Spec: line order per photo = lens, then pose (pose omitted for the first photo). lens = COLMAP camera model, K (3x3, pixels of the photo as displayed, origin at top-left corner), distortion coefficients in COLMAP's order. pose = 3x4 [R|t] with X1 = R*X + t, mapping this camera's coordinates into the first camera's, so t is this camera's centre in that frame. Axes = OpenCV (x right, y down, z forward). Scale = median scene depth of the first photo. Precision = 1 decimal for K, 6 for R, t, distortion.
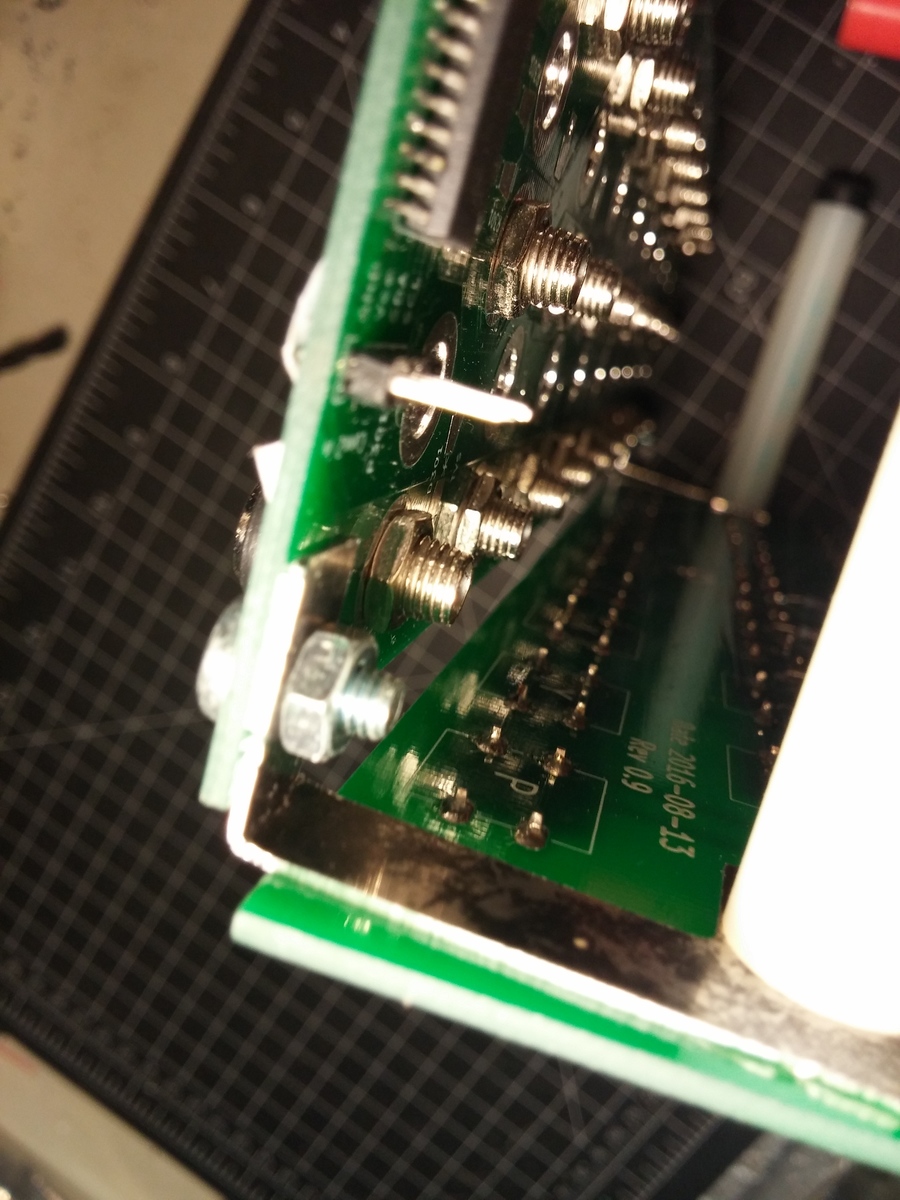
lens RADIAL K [[868.9, 0, 450.0], [0, 868.9, 600.0], [0, 0, 1]] dist [-0.099365, -0.005544]
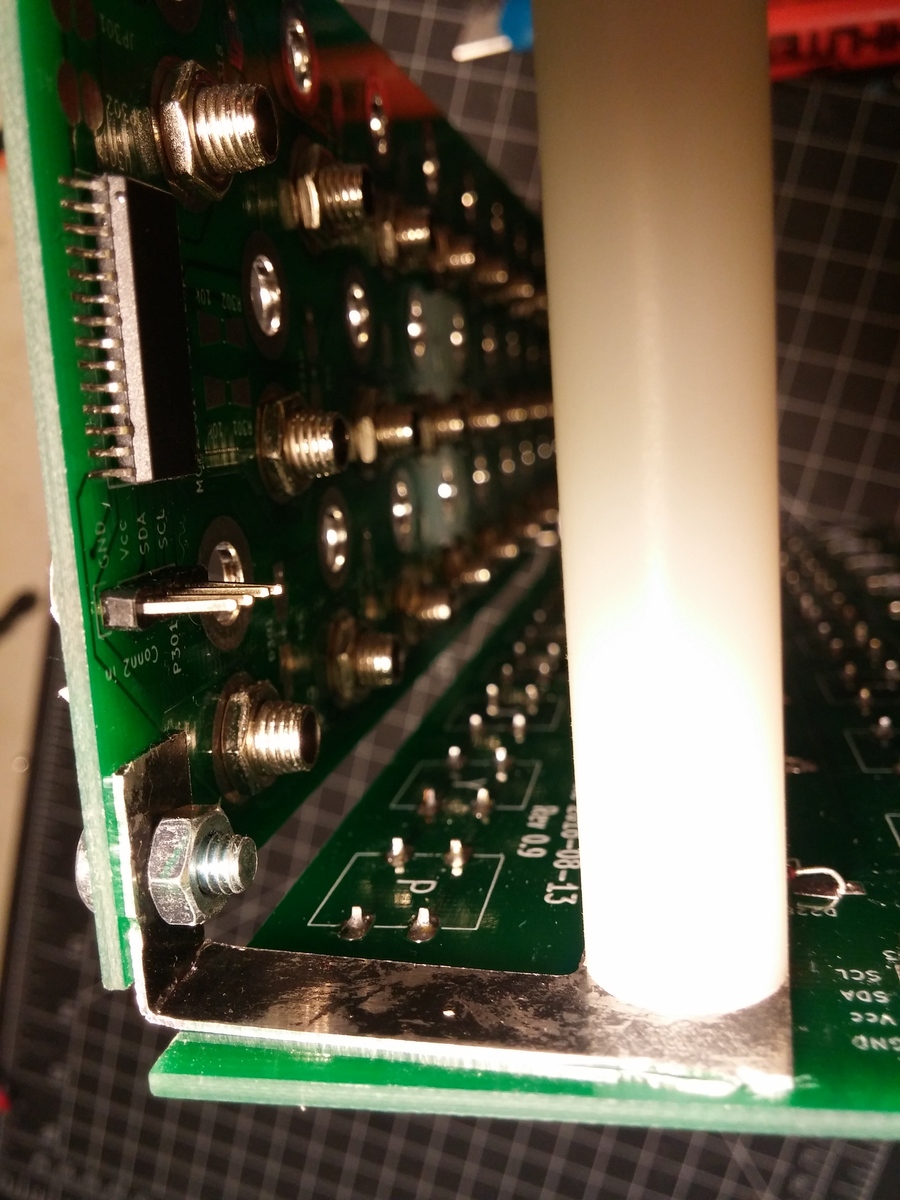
lens RADIAL K [[868.9, 0, 450.0], [0, 868.9, 600.0], [0, 0, 1]] dist [-0.099365, -0.005544]
pose [[0.945103, -0.326672, -0.008138, 0.322277], [0.322878, 0.937380, -0.130645, 0.034875], [0.050307, 0.120845, 0.991396, -0.169629]]
